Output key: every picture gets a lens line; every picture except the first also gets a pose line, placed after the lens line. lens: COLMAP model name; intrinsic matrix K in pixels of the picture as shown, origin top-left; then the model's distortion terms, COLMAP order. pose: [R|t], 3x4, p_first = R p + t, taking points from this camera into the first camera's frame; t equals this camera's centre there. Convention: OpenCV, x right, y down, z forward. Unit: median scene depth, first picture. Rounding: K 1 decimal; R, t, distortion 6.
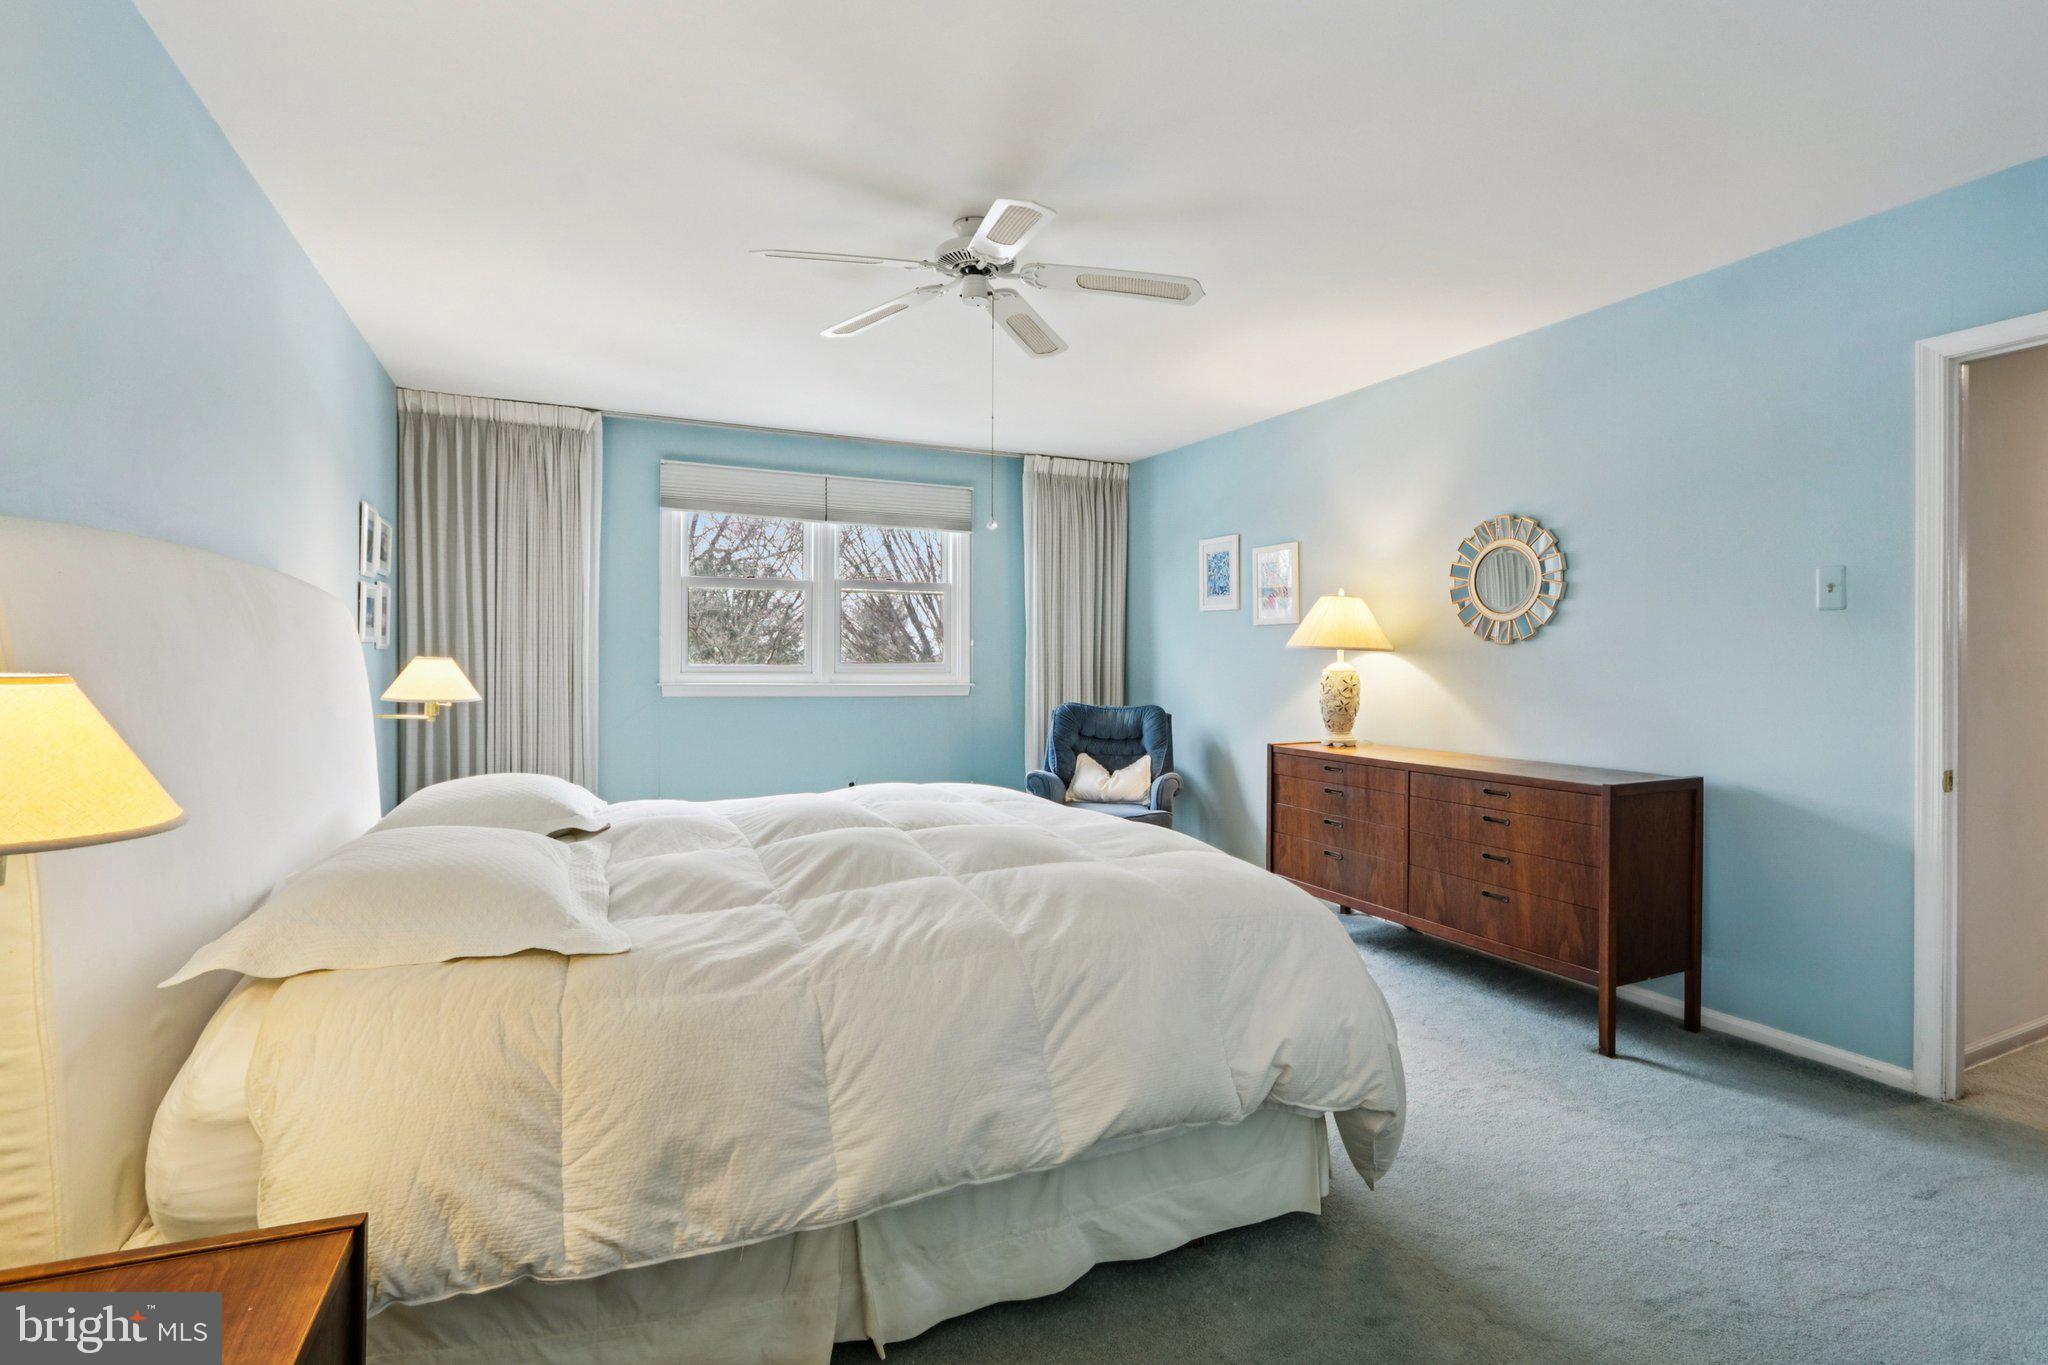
lens RADIAL K [[956.6, 0, 1011.1], [0, 956.6, 672.0], [0, 0, 1]] dist [-0.012950, 0.001118]
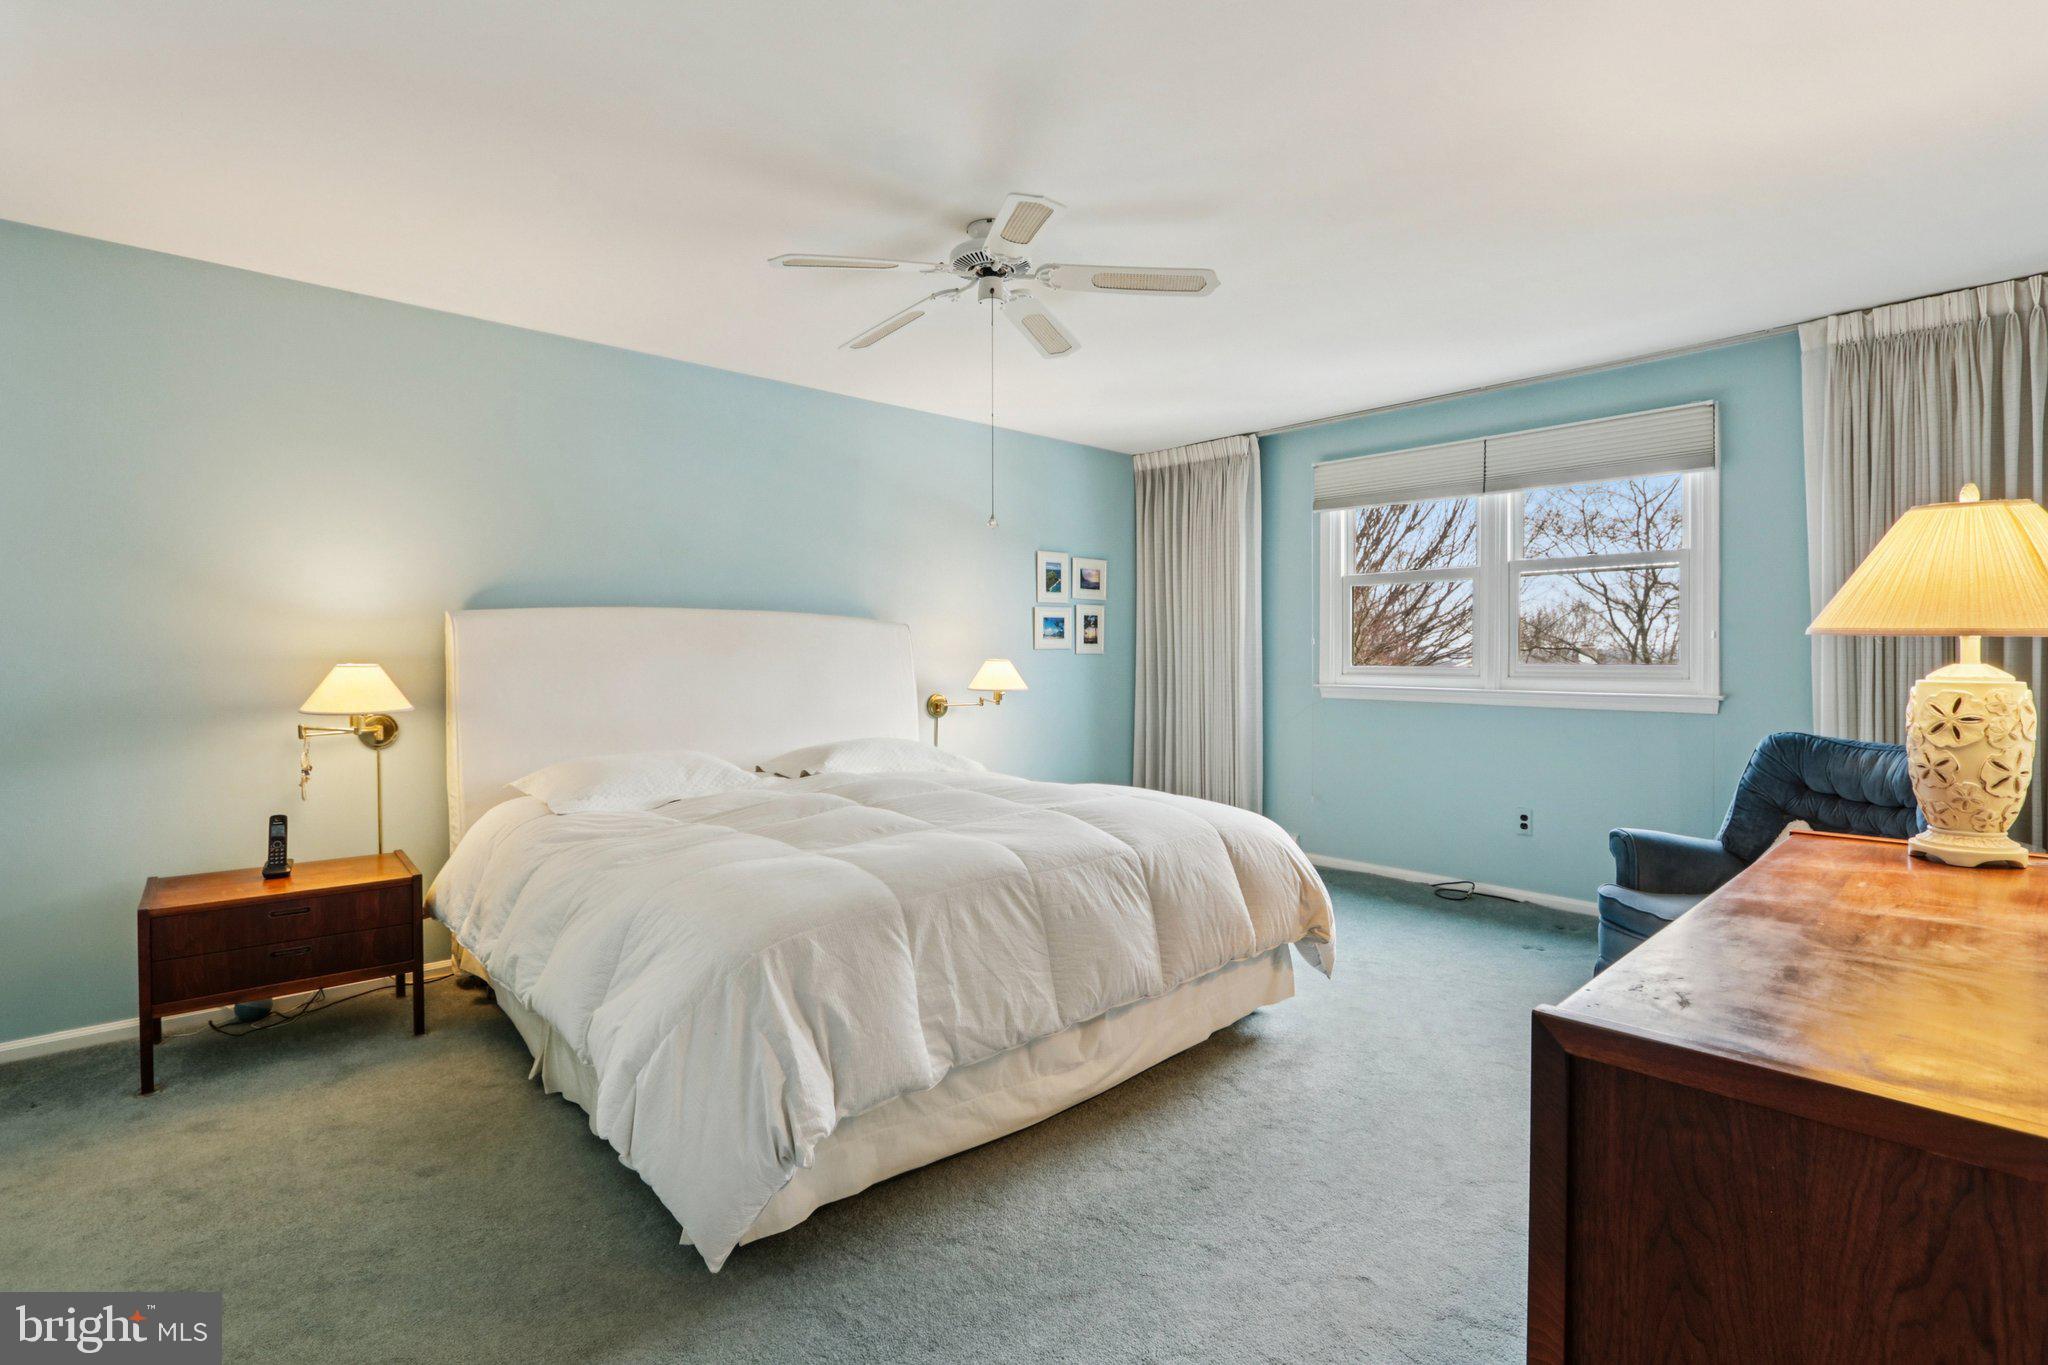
lens RADIAL K [[956.6, 0, 1009.8], [0, 956.6, 670.5], [0, 0, 1]] dist [-0.012950, 0.001118]
pose [[0.301688, 0.005009, -0.953393, 0.494113], [-0.012259, 0.999924, 0.001374, -0.000484], [0.953328, 0.011274, 0.301727, 0.380810]]
